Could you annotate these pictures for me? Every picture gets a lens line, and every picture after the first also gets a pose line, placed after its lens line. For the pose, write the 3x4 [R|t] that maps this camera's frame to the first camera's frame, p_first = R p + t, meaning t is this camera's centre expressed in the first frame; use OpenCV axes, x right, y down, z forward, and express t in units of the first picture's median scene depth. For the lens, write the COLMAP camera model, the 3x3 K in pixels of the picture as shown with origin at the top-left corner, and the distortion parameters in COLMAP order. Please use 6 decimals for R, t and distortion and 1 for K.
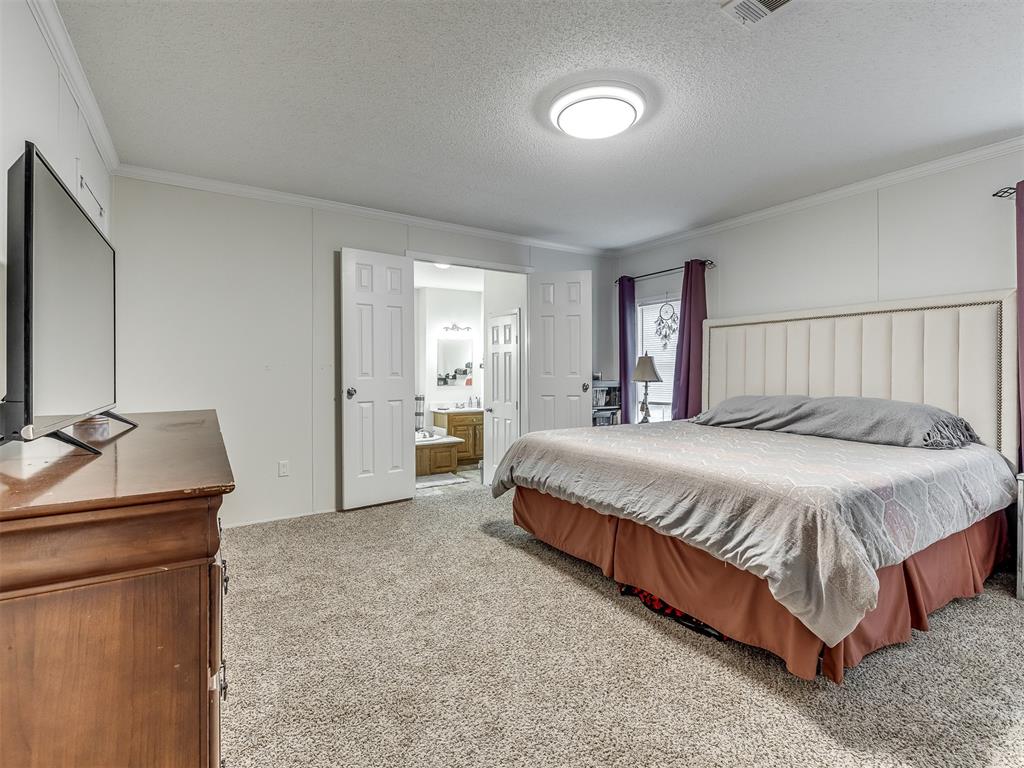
lens RADIAL K [[475.7, 0, 506.7], [0, 475.7, 380.6], [0, 0, 1]] dist [-0.000238, -0.000650]
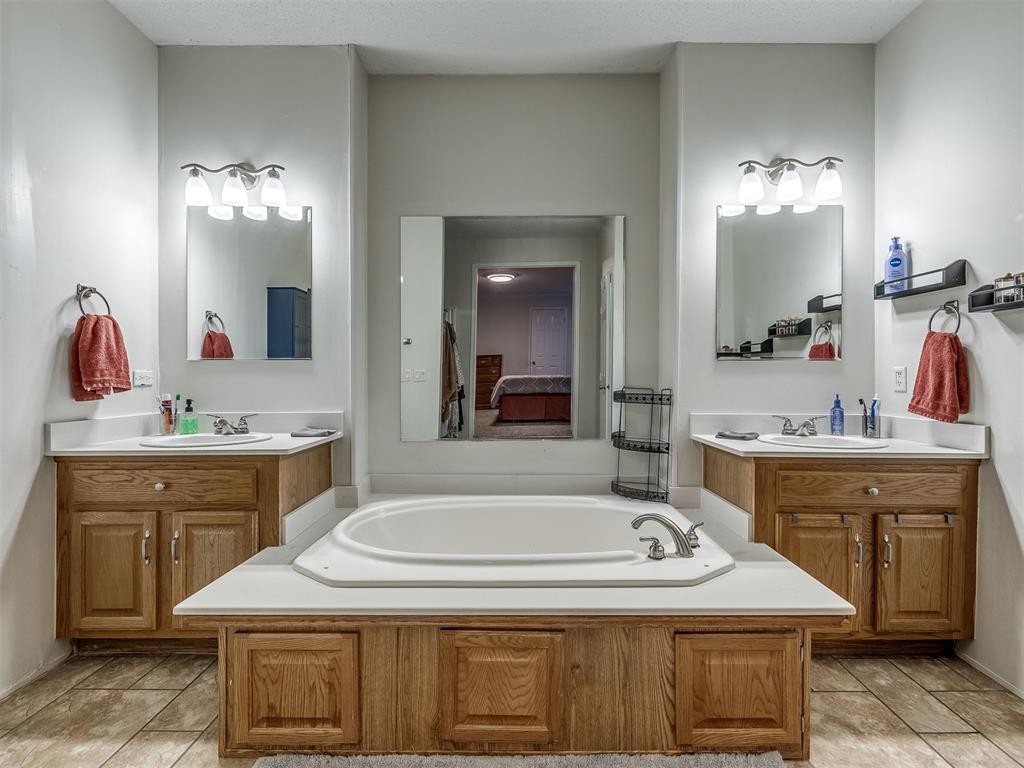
lens RADIAL K [[475.7, 0, 506.7], [0, 475.7, 380.6], [0, 0, 1]] dist [-0.000238, -0.000650]
pose [[0.839340, 0.002520, -0.543600, -0.090776], [-0.003550, 0.999993, -0.000846, 0.025039], [0.543594, 0.002639, 0.839344, 0.658005]]
